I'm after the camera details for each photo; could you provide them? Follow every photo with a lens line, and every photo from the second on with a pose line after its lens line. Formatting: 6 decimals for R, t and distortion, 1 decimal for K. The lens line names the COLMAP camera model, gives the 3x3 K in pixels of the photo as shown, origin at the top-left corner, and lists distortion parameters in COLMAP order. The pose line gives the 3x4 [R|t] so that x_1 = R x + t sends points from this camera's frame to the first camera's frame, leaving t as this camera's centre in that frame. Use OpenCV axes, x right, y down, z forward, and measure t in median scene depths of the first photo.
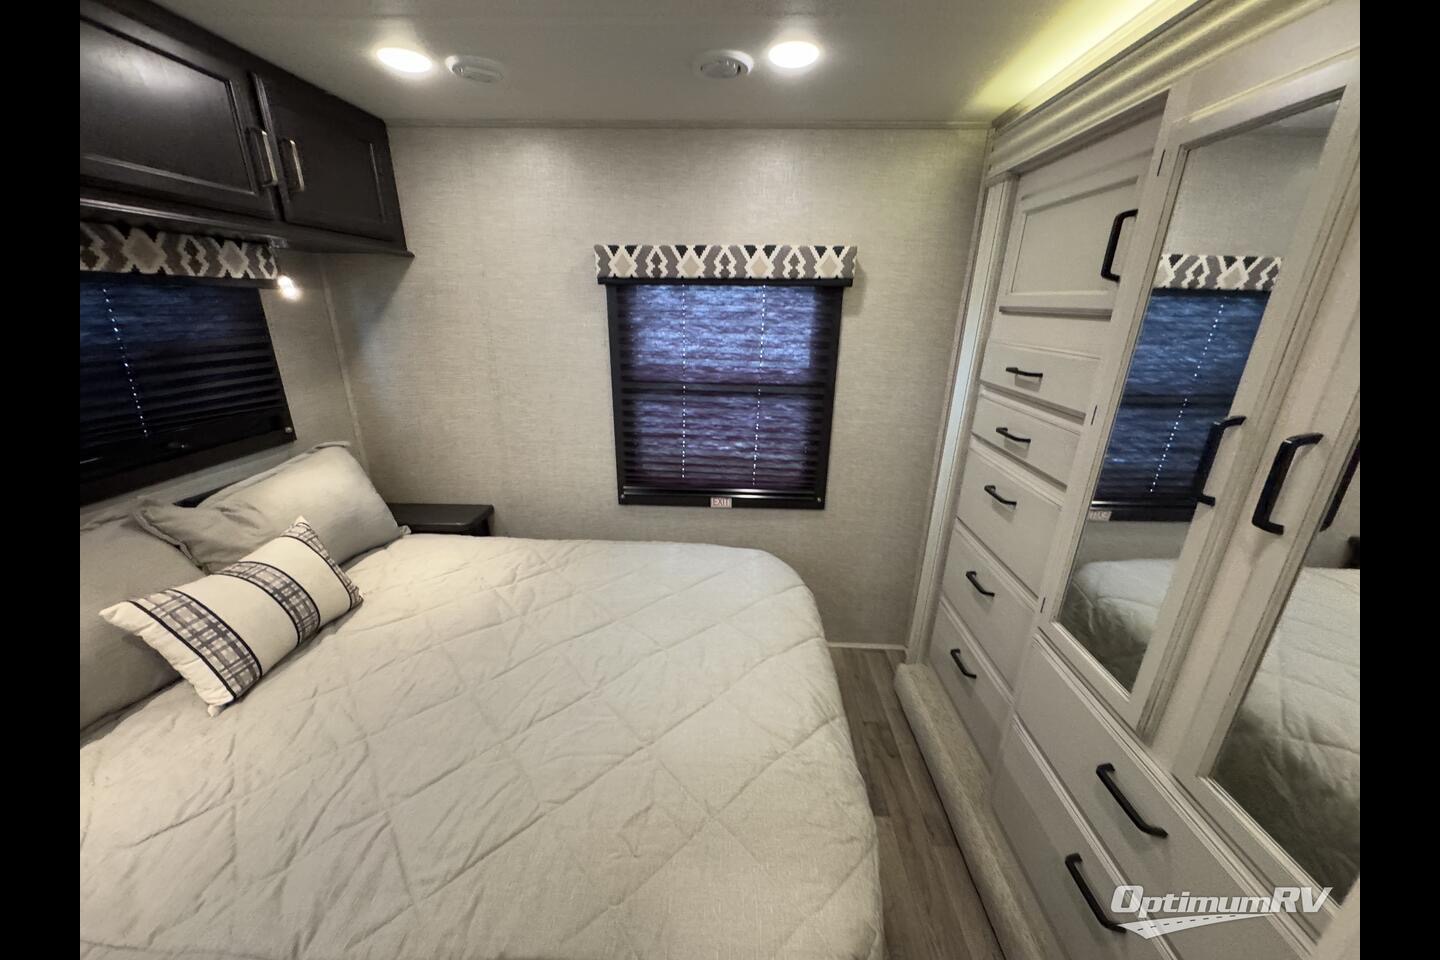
lens RADIAL K [[512.6, 0, 715.4], [0, 512.6, 479.7], [0, 0, 1]] dist [-0.001298, -0.000386]
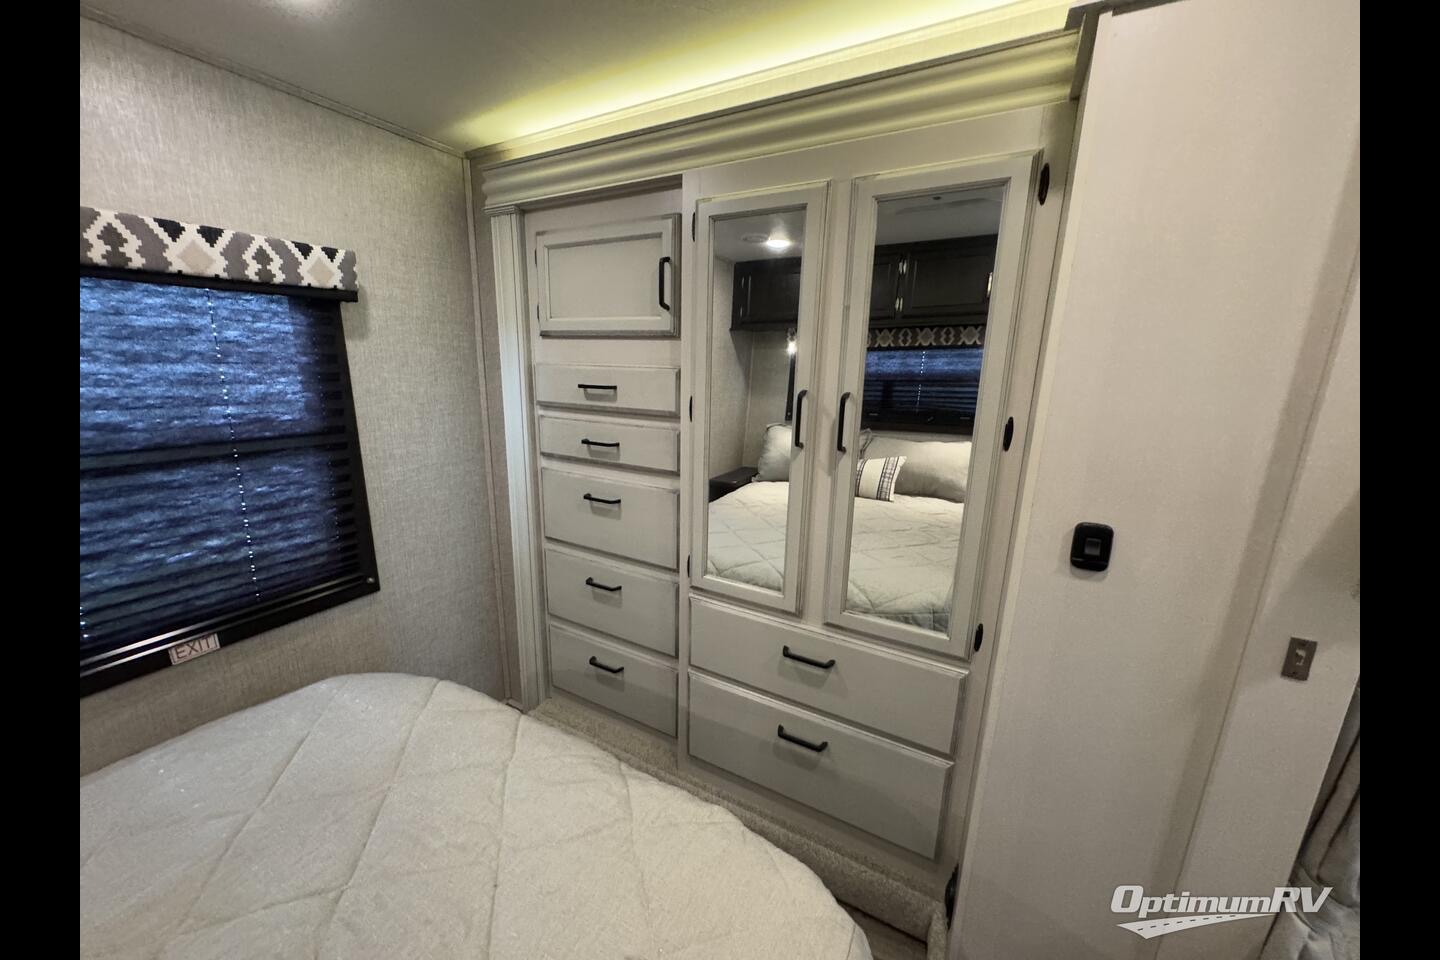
lens RADIAL K [[512.6, 0, 717.9], [0, 512.6, 480.6], [0, 0, 1]] dist [-0.001298, -0.000386]
pose [[0.447949, -0.209090, 0.869266, -0.214961], [0.281009, 0.955922, 0.085126, -0.024041], [-0.848750, 0.206139, 0.486960, 0.190327]]
